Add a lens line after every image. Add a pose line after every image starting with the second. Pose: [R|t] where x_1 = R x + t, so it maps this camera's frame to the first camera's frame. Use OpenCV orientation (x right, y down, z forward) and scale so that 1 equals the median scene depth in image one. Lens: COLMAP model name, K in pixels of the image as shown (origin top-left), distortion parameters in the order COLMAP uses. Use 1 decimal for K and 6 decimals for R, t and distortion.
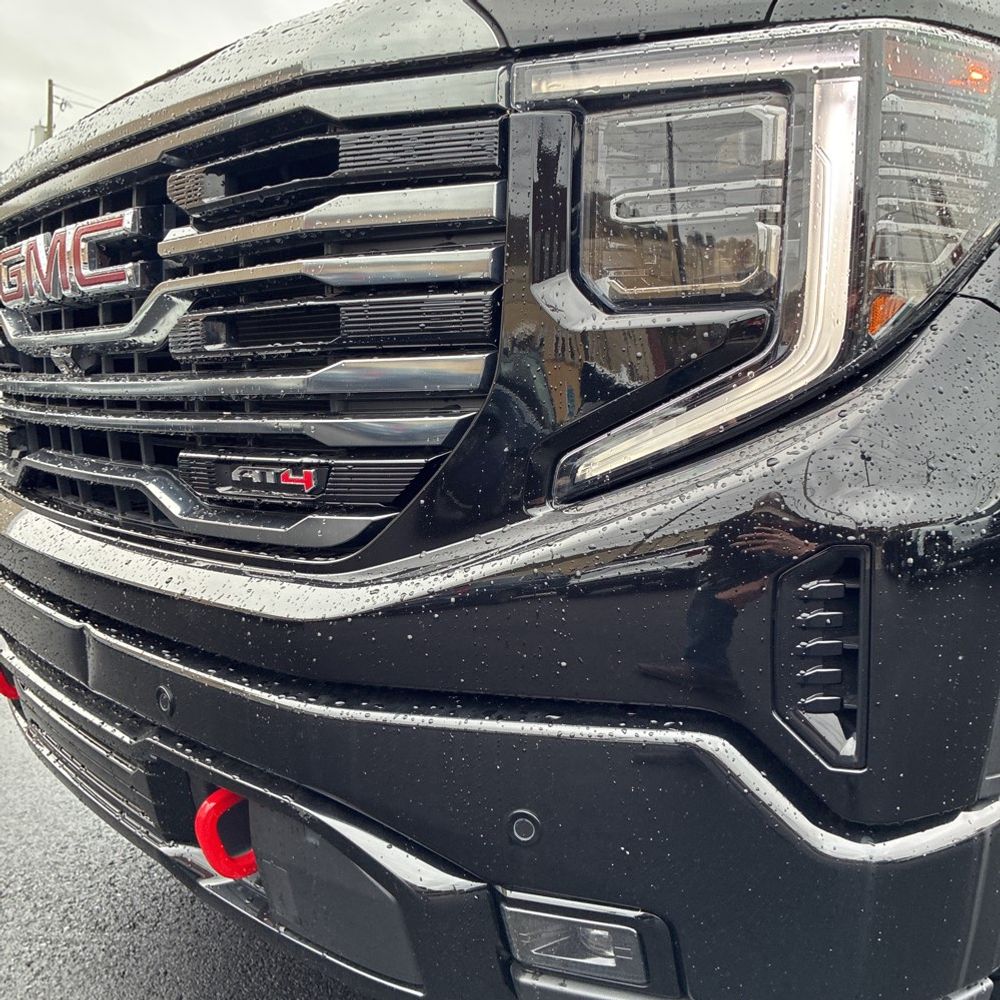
lens RADIAL K [[1021.6, 0, 491.1], [0, 1021.6, 501.3], [0, 0, 1]] dist [0.016123, 0.000000]
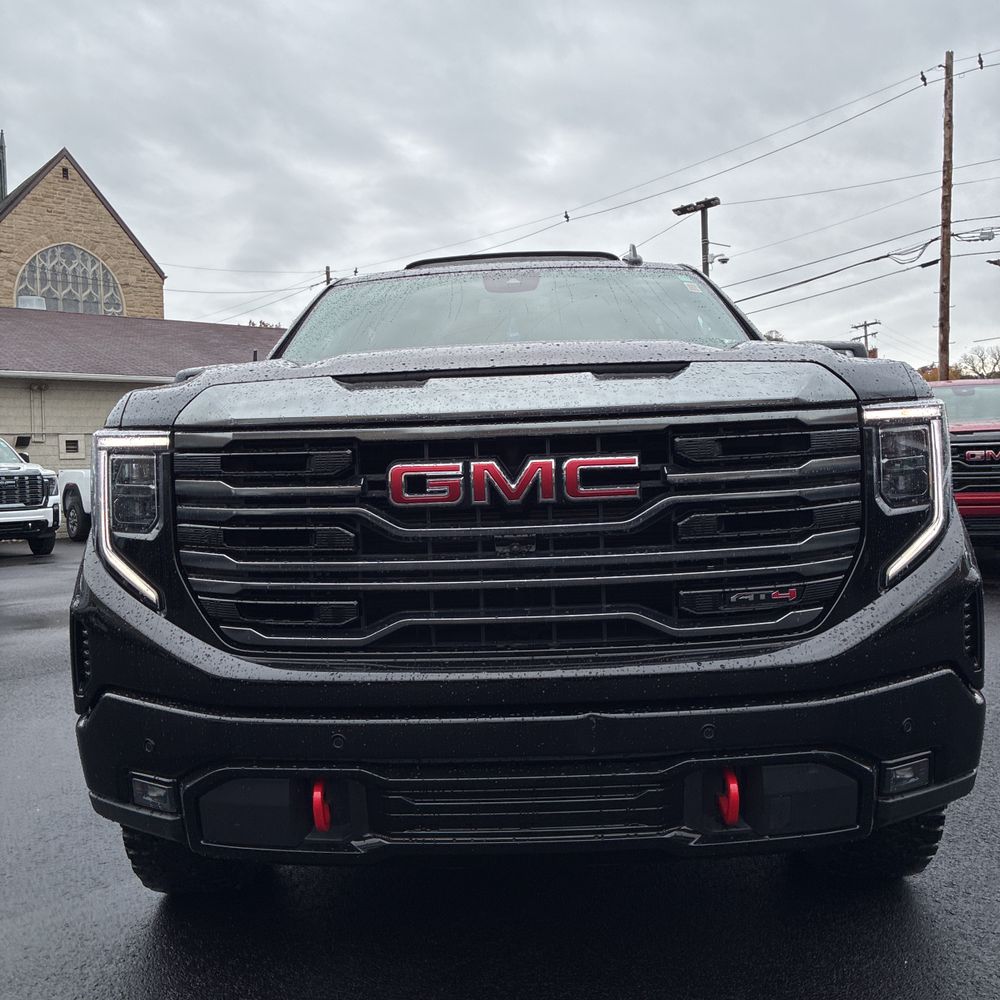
lens RADIAL K [[1021.6, 0, 496.7], [0, 1021.6, 498.5], [0, 0, 1]] dist [0.016123, 0.000000]
pose [[0.669562, -0.054456, 0.740757, -2.103816], [0.126337, 0.991126, -0.041333, -0.202787], [-0.731933, 0.121260, 0.670500, 0.048875]]
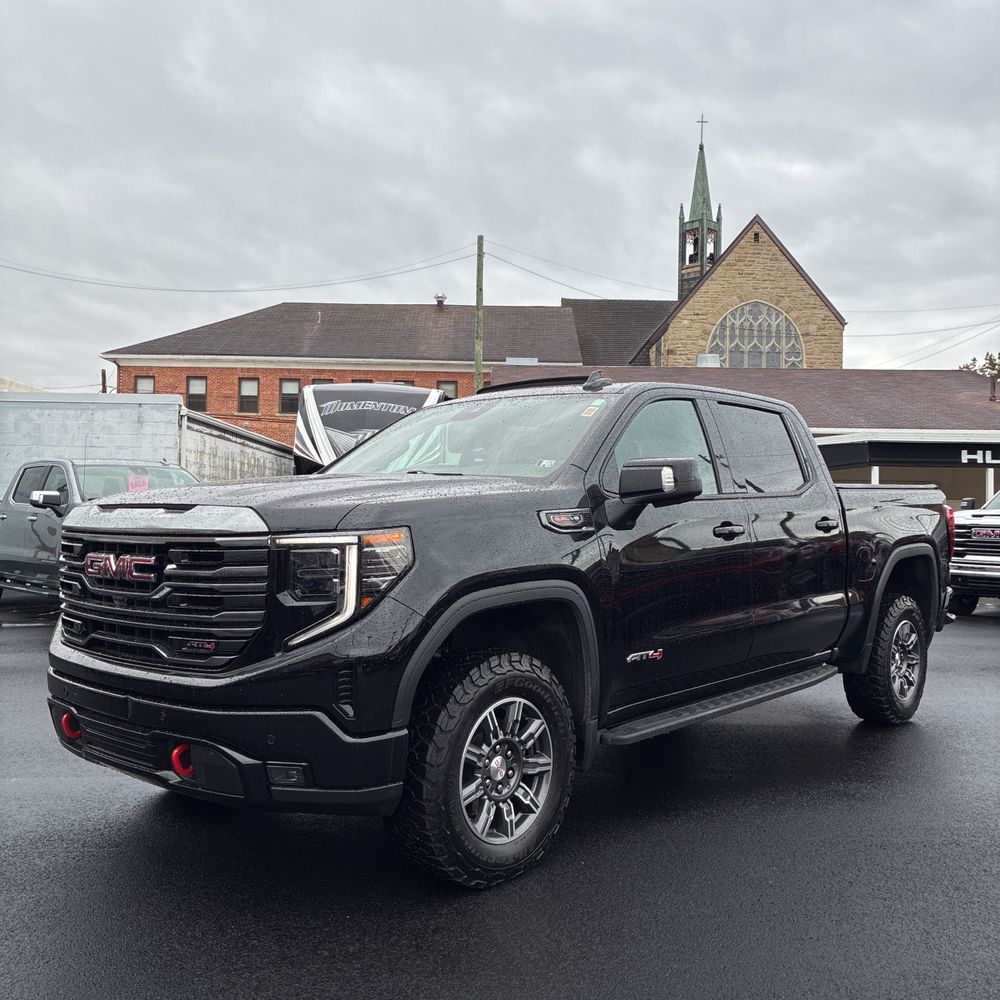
lens RADIAL K [[1021.6, 0, 492.5], [0, 1021.6, 502.1], [0, 0, 1]] dist [0.016123, 0.000000]
pose [[0.992040, 0.001772, 0.125913, 0.322784], [0.014006, 0.992144, -0.124314, -0.061182], [-0.125145, 0.125088, 0.984221, -2.579435]]
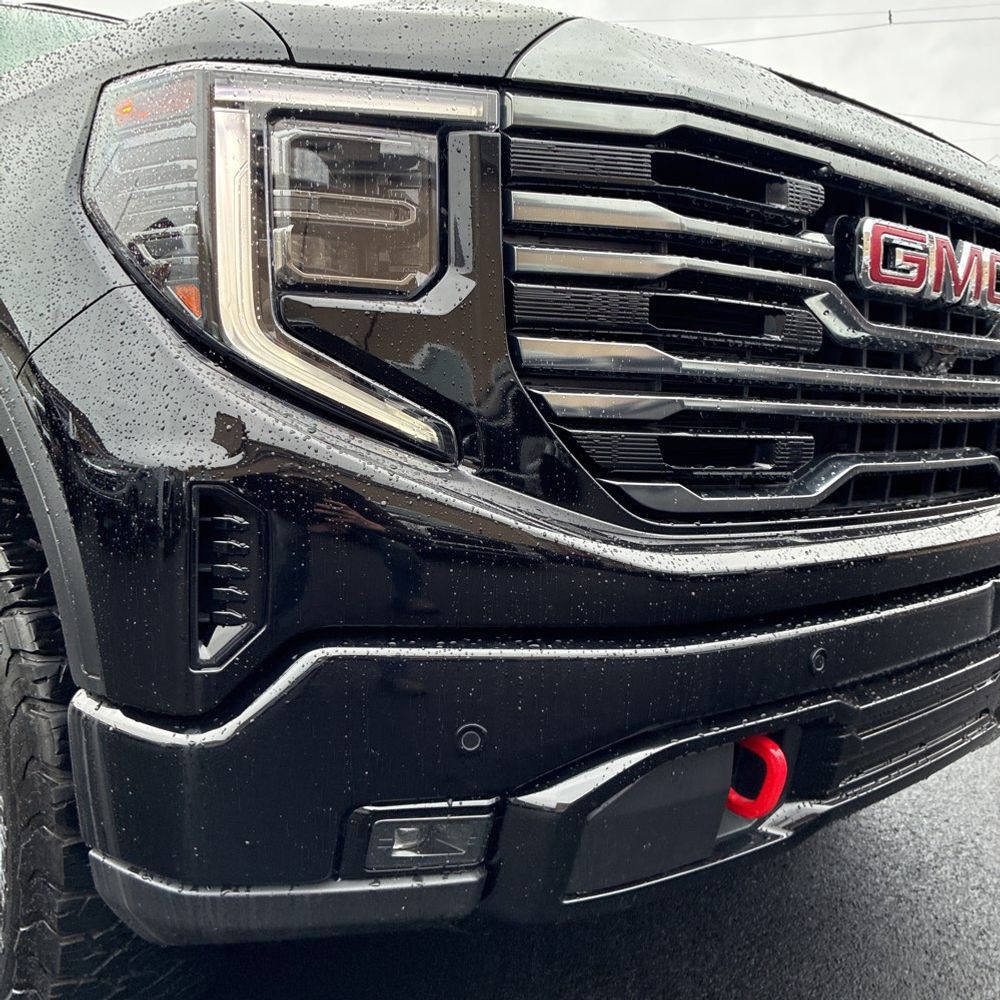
lens RADIAL K [[1021.6, 0, 493.5], [0, 1021.6, 497.0], [0, 0, 1]] dist [0.016123, 0.000000]
pose [[-0.039411, -0.084360, 0.995656, -2.035795], [0.111086, 0.989883, 0.088268, -0.199068], [-0.993029, 0.114082, -0.029641, 2.124719]]
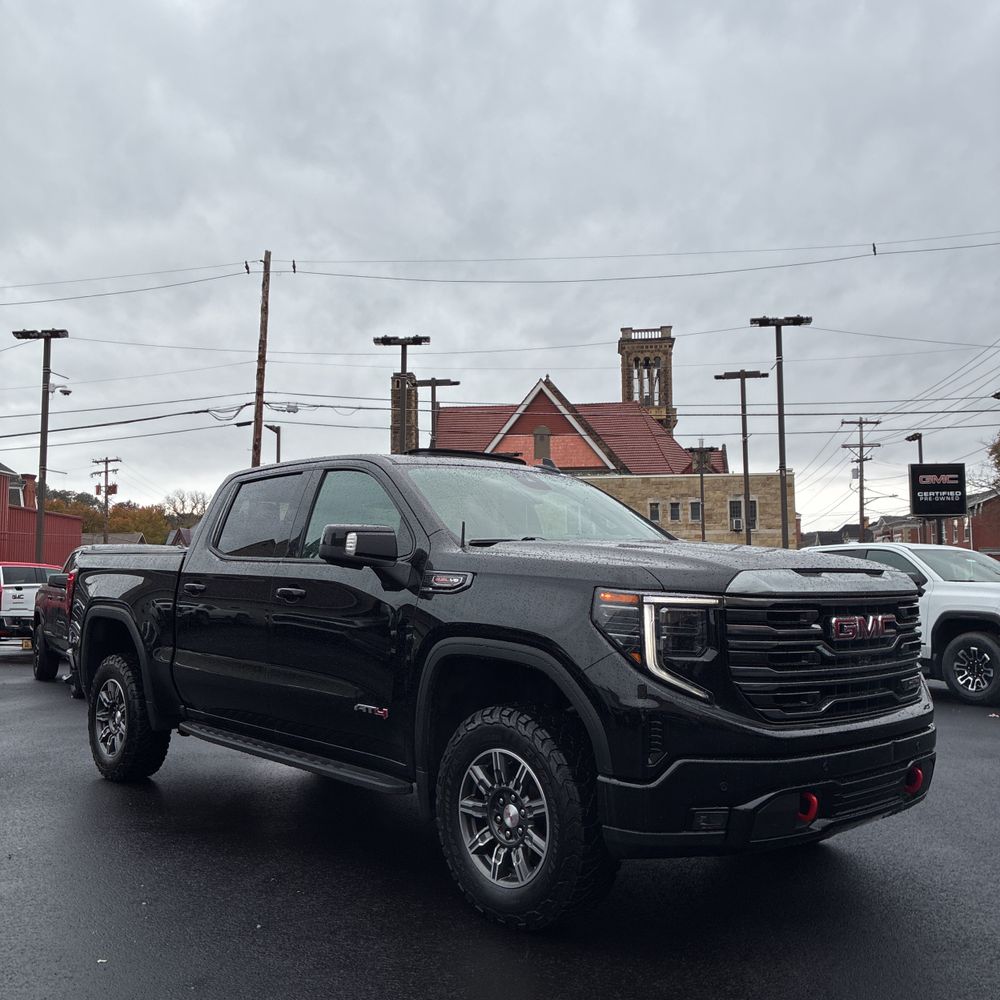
lens RADIAL K [[1021.6, 0, 490.1], [0, 1021.6, 497.3], [0, 0, 1]] dist [0.016123, 0.000000]
pose [[-0.021576, 0.077059, 0.996793, -4.696571], [0.116797, 0.990392, -0.074036, -0.709023], [-0.992921, 0.114825, -0.030369, 2.964204]]
